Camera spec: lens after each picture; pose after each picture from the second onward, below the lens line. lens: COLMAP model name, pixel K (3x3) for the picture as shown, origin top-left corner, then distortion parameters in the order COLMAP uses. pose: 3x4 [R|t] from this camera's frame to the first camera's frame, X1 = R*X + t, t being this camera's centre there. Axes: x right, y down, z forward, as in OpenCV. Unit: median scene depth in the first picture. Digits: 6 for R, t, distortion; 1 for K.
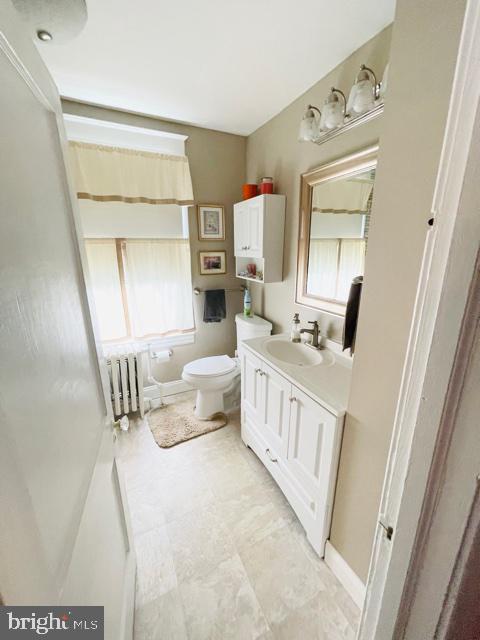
lens RADIAL K [[258.8, 0, 242.1], [0, 258.8, 319.2], [0, 0, 1]] dist [0.002891, 0.000158]
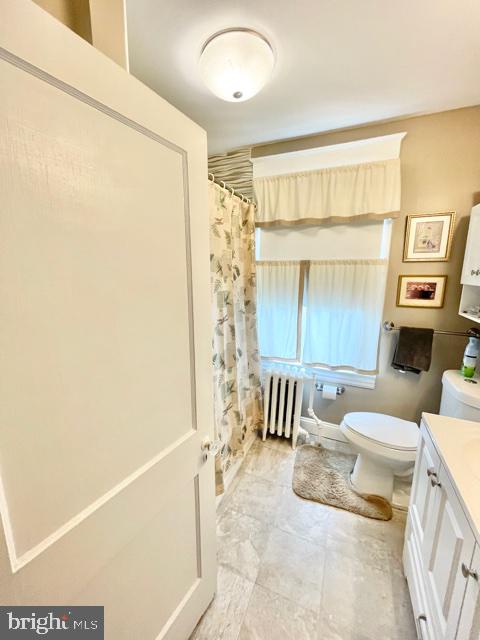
lens RADIAL K [[258.8, 0, 237.5], [0, 258.8, 318.4], [0, 0, 1]] dist [0.002891, 0.000158]
pose [[0.631154, 0.144908, -0.762001, 0.131449], [-0.206194, 0.978392, 0.015271, -0.050445], [0.747749, 0.147482, 0.647395, 0.162556]]
